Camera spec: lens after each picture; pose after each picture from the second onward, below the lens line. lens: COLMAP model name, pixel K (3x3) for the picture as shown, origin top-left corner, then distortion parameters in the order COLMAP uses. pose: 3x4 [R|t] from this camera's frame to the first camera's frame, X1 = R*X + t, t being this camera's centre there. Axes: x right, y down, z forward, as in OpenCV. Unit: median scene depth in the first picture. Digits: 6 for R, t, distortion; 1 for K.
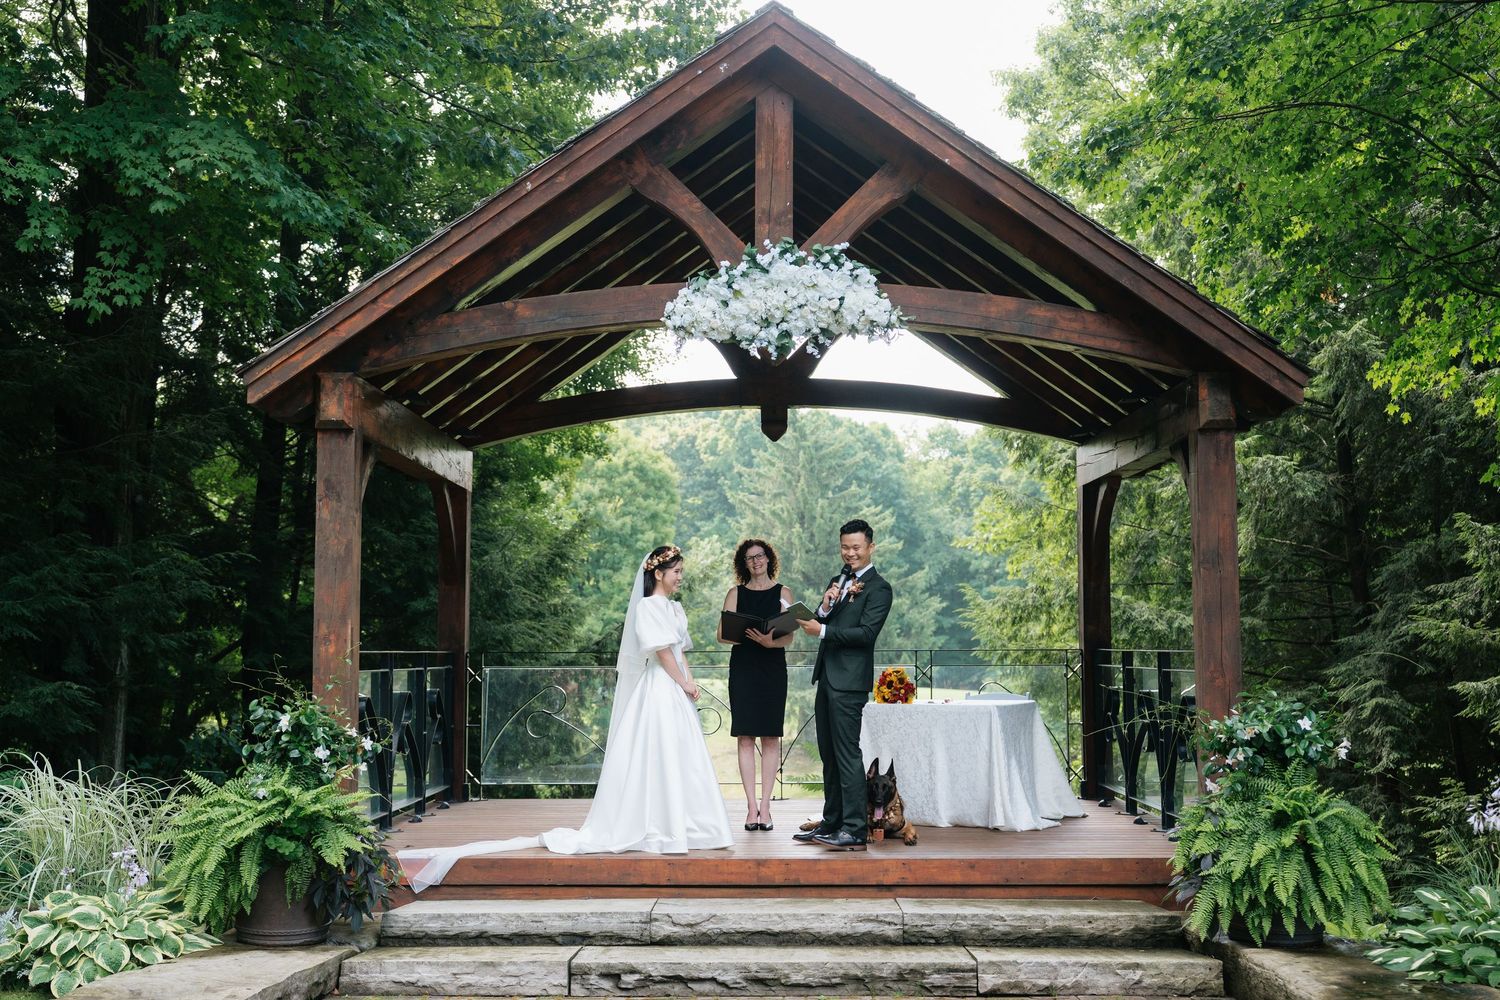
lens RADIAL K [[1848.4, 0, 750.0], [0, 1848.4, 500.0], [0, 0, 1]] dist [0.012626, -0.025704]
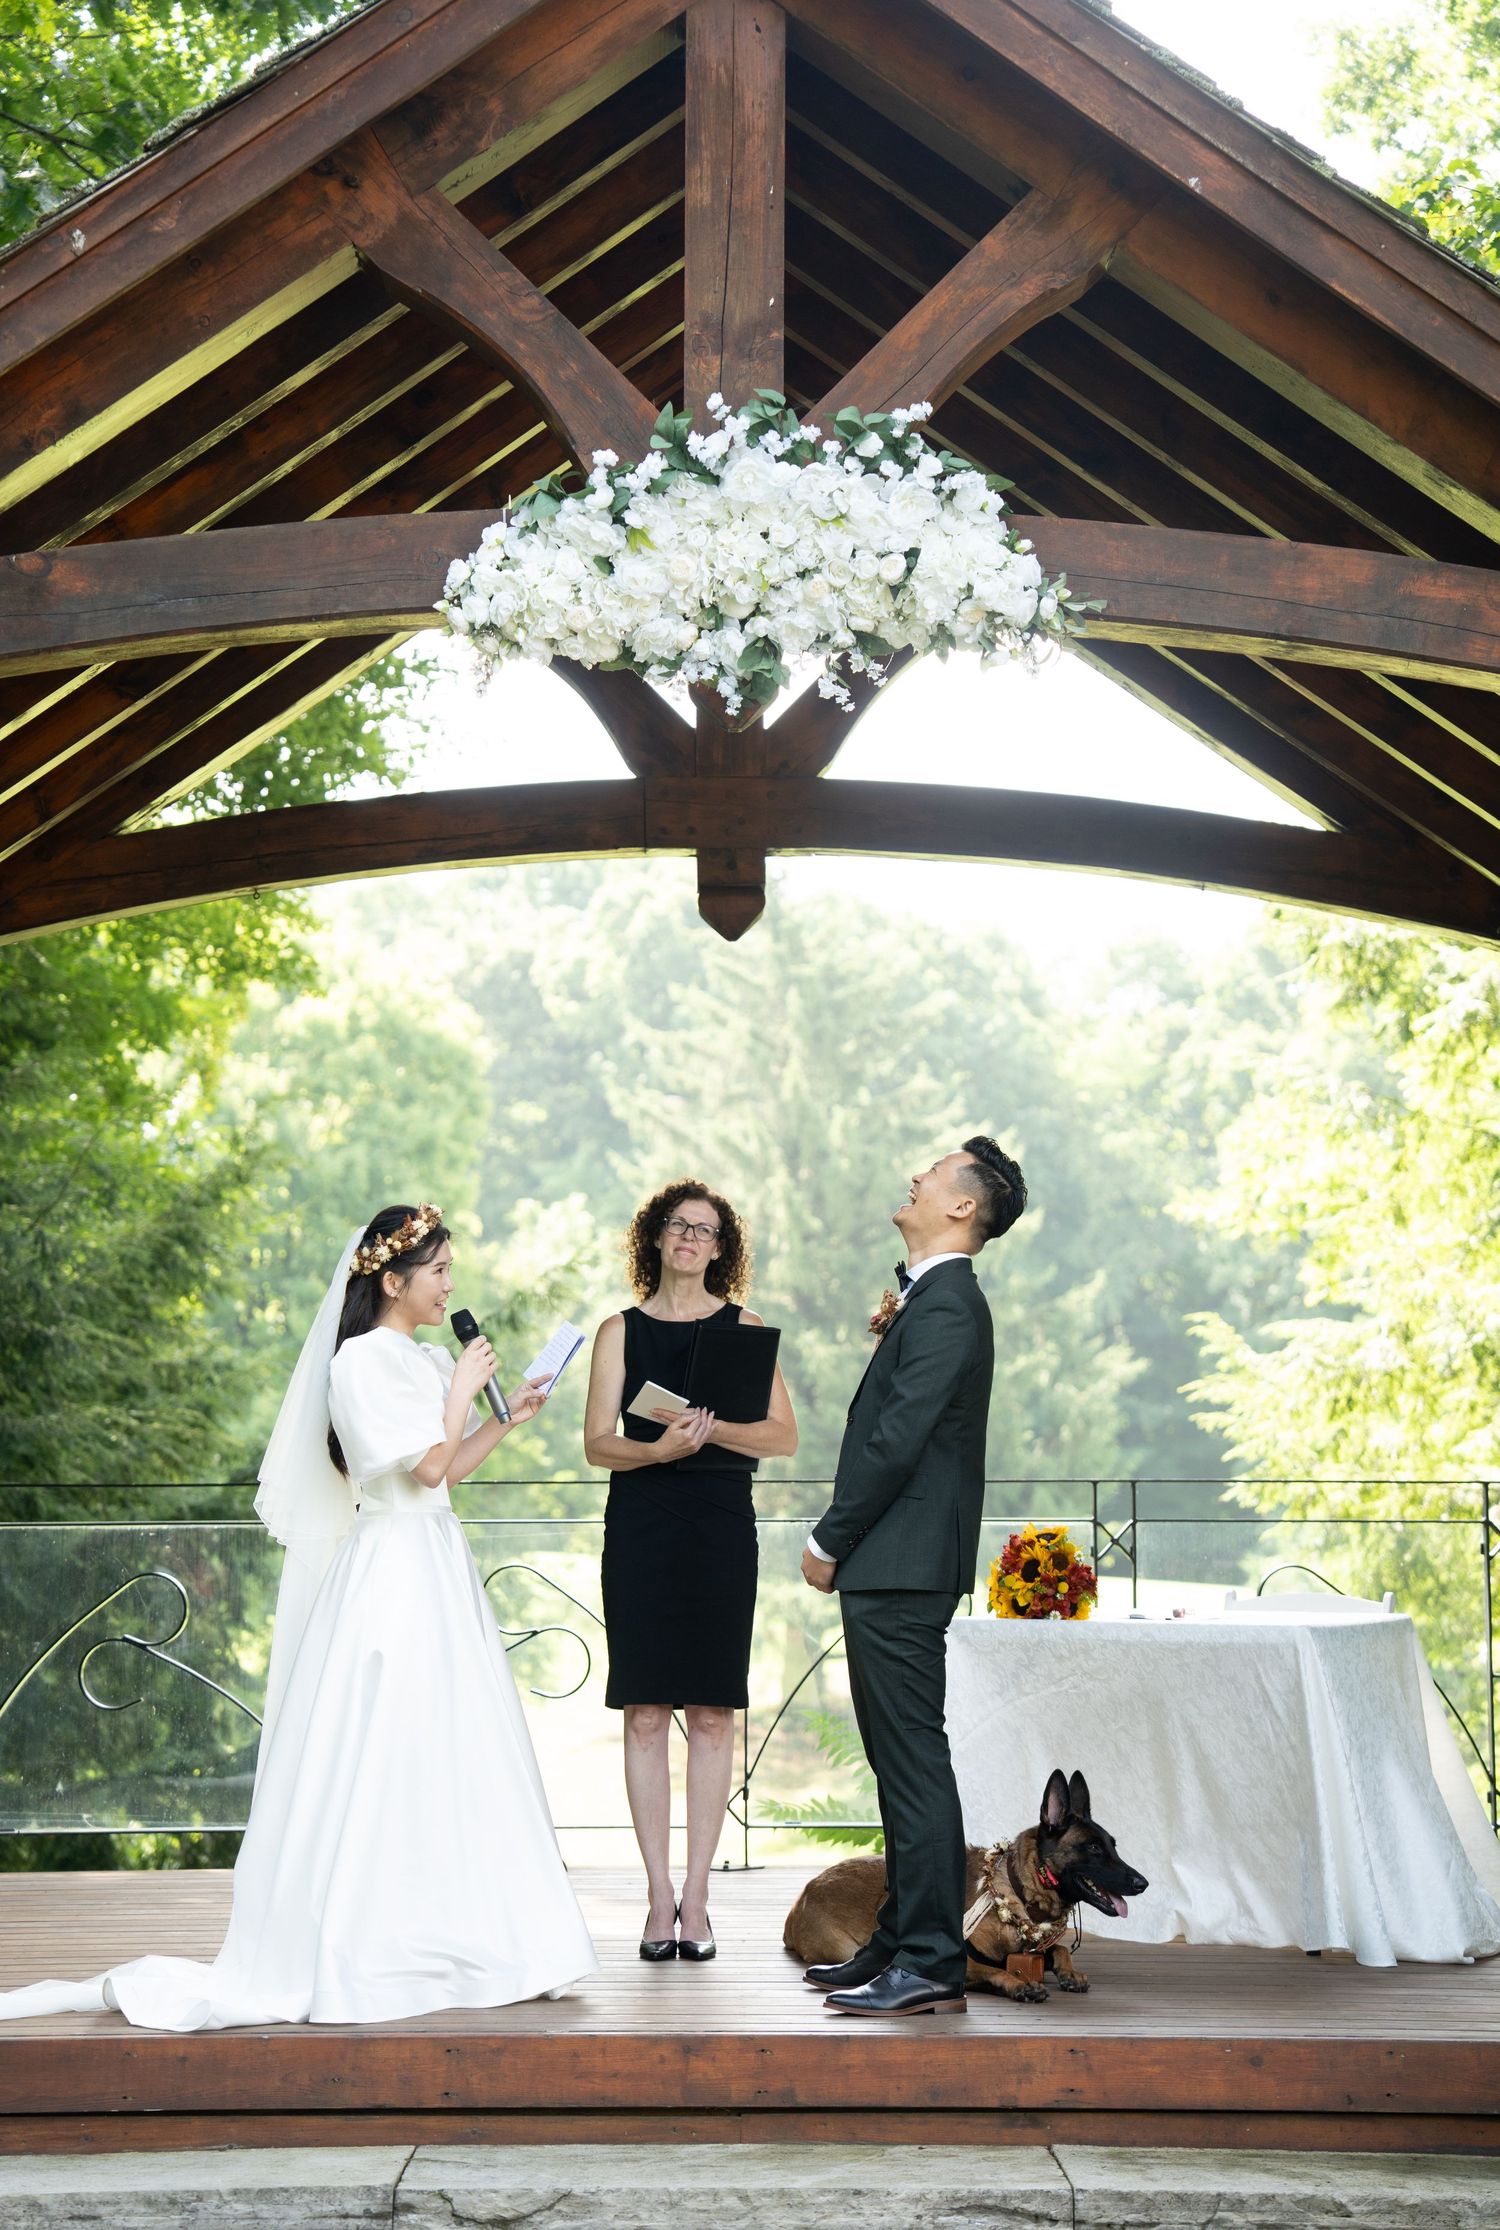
lens RADIAL K [[4505.6, 0, 750.0], [0, 4505.6, 1115.0], [0, 0, 1]] dist [0.317682, 0.104130]
pose [[0.999812, 0.004456, 0.018857, -0.000620], [-0.004457, 0.999990, -0.000009, 0.005658], [-0.018857, -0.000075, 0.999822, 0.059898]]
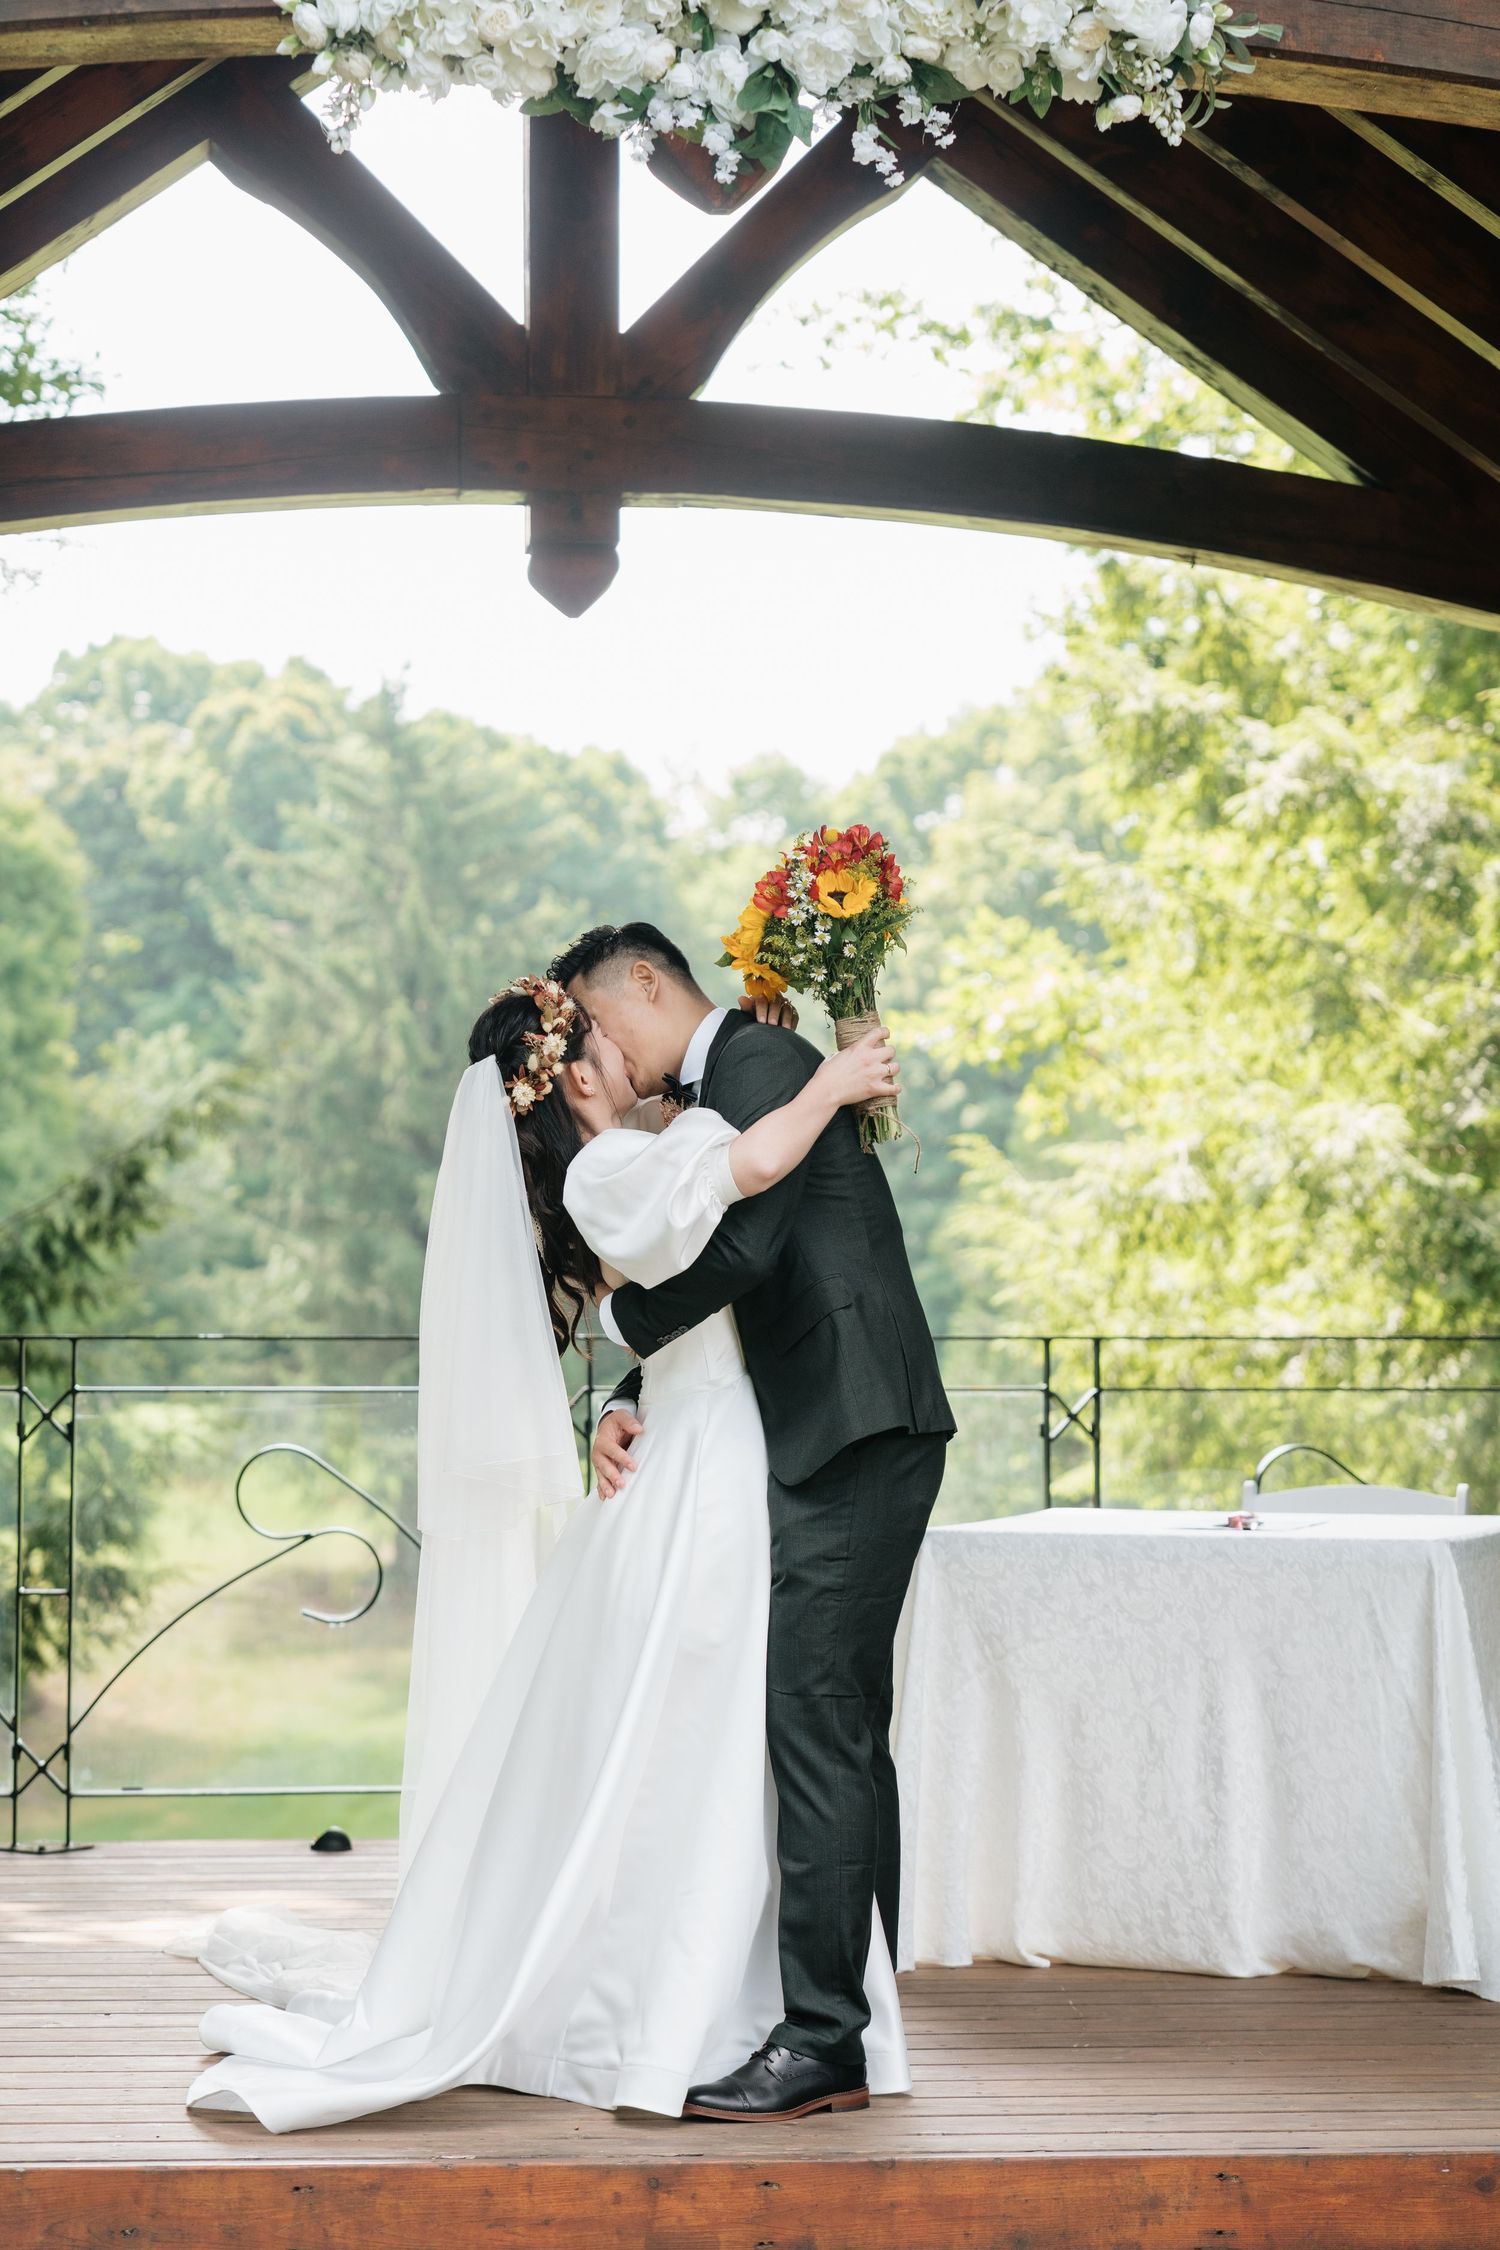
lens RADIAL K [[4535.4, 0, 750.0], [0, 4535.4, 1125.0], [0, 0, 1]] dist [0.378394, -3.353230]
pose [[0.993742, 0.007145, 0.111468, -0.044935], [-0.011196, 0.999298, 0.035757, 0.025487], [-0.111134, -0.036782, 0.993125, 0.326377]]
